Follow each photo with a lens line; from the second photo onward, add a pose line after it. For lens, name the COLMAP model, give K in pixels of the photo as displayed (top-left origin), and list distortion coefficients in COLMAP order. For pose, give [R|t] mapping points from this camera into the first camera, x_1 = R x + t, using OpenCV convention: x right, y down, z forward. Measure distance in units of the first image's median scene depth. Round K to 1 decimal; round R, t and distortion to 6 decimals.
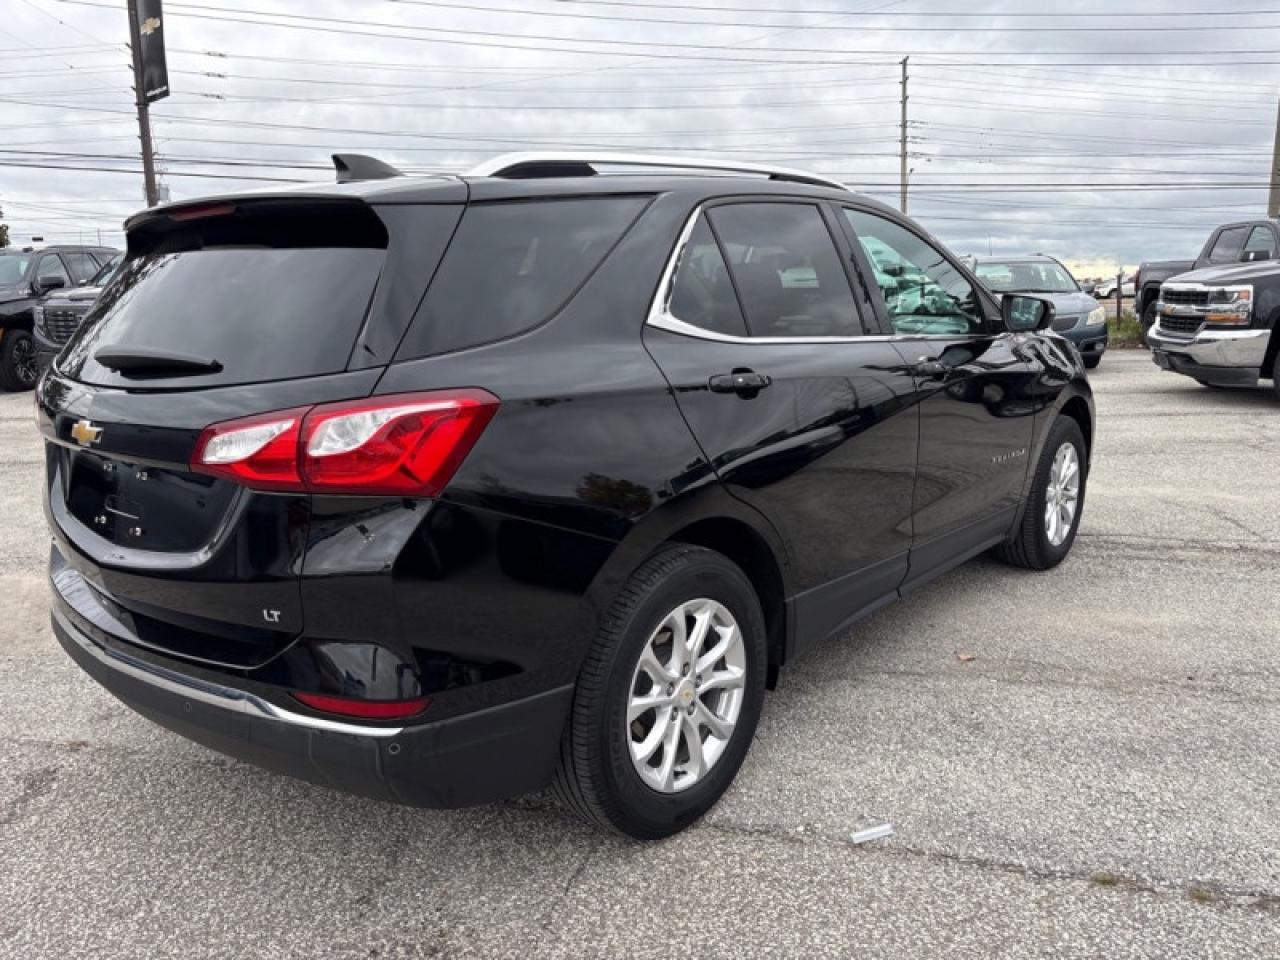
lens RADIAL K [[977.4, 0, 640.0], [0, 977.4, 480.0], [0, 0, 1]] dist [0.038129, -0.000102]
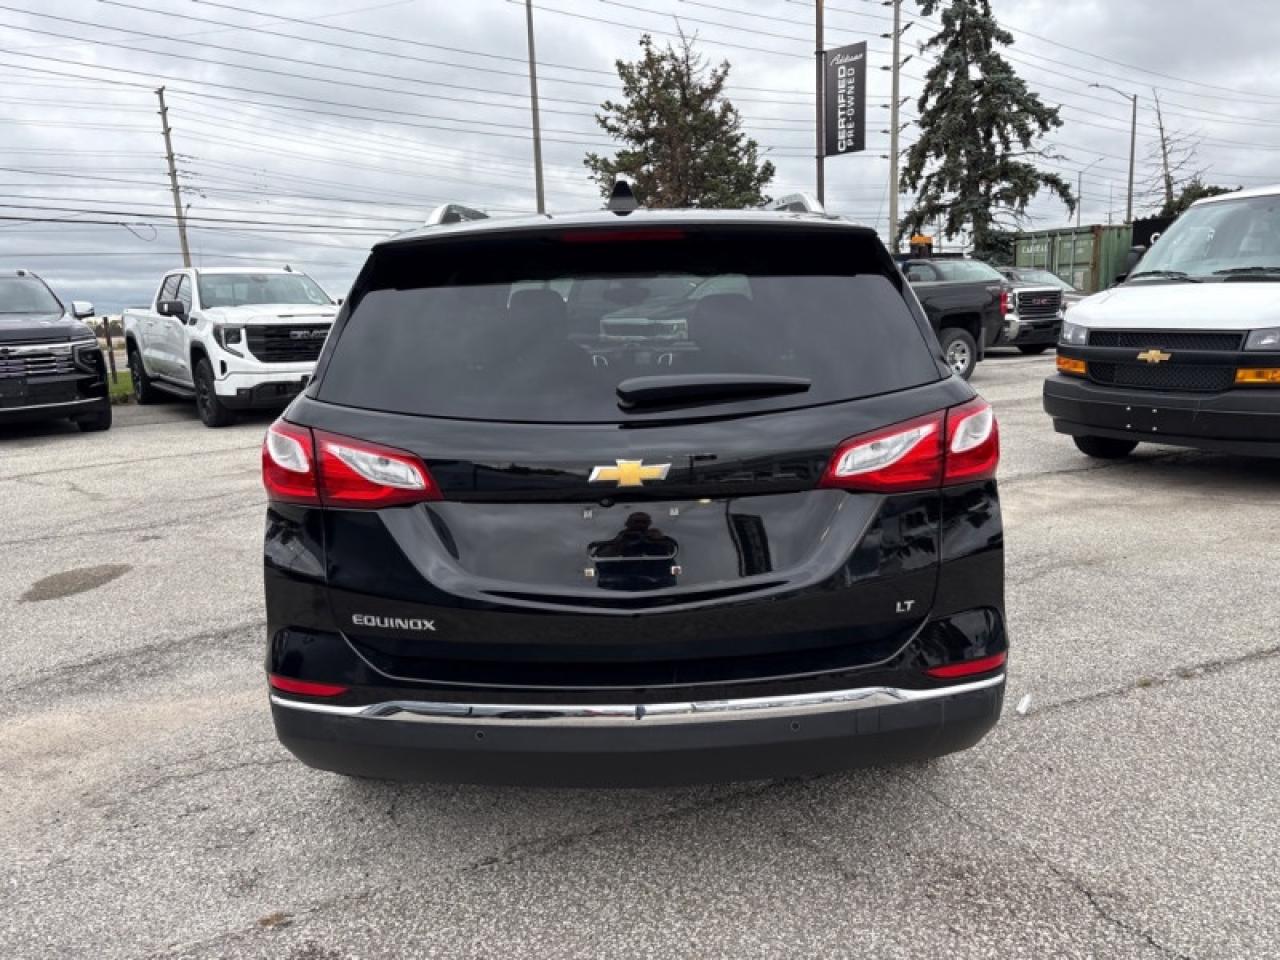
lens RADIAL K [[990.3, 0, 616.5], [0, 990.3, 481.1], [0, 0, 1]] dist [0.052398, -0.064947]
pose [[0.750579, -0.116403, 0.650447, -0.956436], [0.142793, 0.989676, 0.012335, -0.043603], [-0.645167, 0.083620, 0.759452, 0.253882]]
